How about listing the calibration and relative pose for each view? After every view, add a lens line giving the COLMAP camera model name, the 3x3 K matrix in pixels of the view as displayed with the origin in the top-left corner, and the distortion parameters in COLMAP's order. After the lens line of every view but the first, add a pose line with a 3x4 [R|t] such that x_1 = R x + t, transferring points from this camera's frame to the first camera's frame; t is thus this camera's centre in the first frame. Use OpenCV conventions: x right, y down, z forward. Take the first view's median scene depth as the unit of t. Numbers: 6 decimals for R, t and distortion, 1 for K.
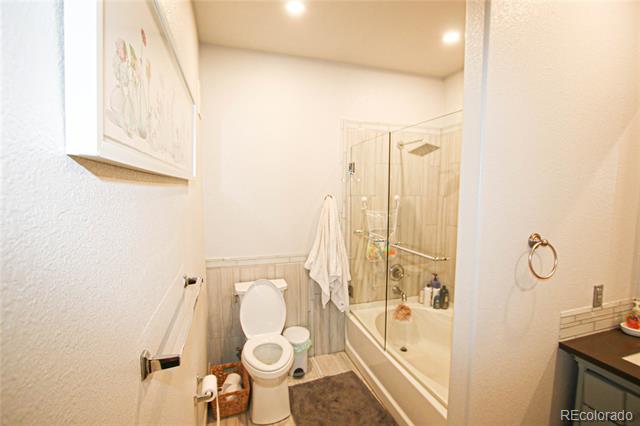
lens RADIAL K [[293.7, 0, 319.1], [0, 293.7, 215.7], [0, 0, 1]] dist [-0.018142, 0.001986]
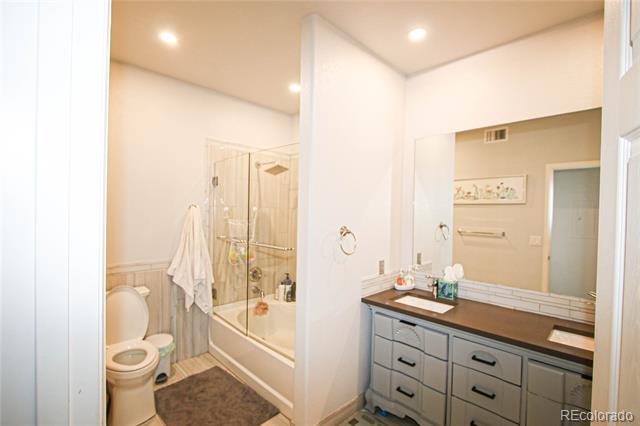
lens RADIAL K [[293.7, 0, 319.1], [0, 293.7, 215.7], [0, 0, 1]] dist [-0.018142, 0.001986]
pose [[0.889456, 0.008913, 0.456934, -0.045609], [0.024081, 0.997507, -0.066331, 0.052914], [-0.456386, 0.070002, 0.887024, -0.164677]]
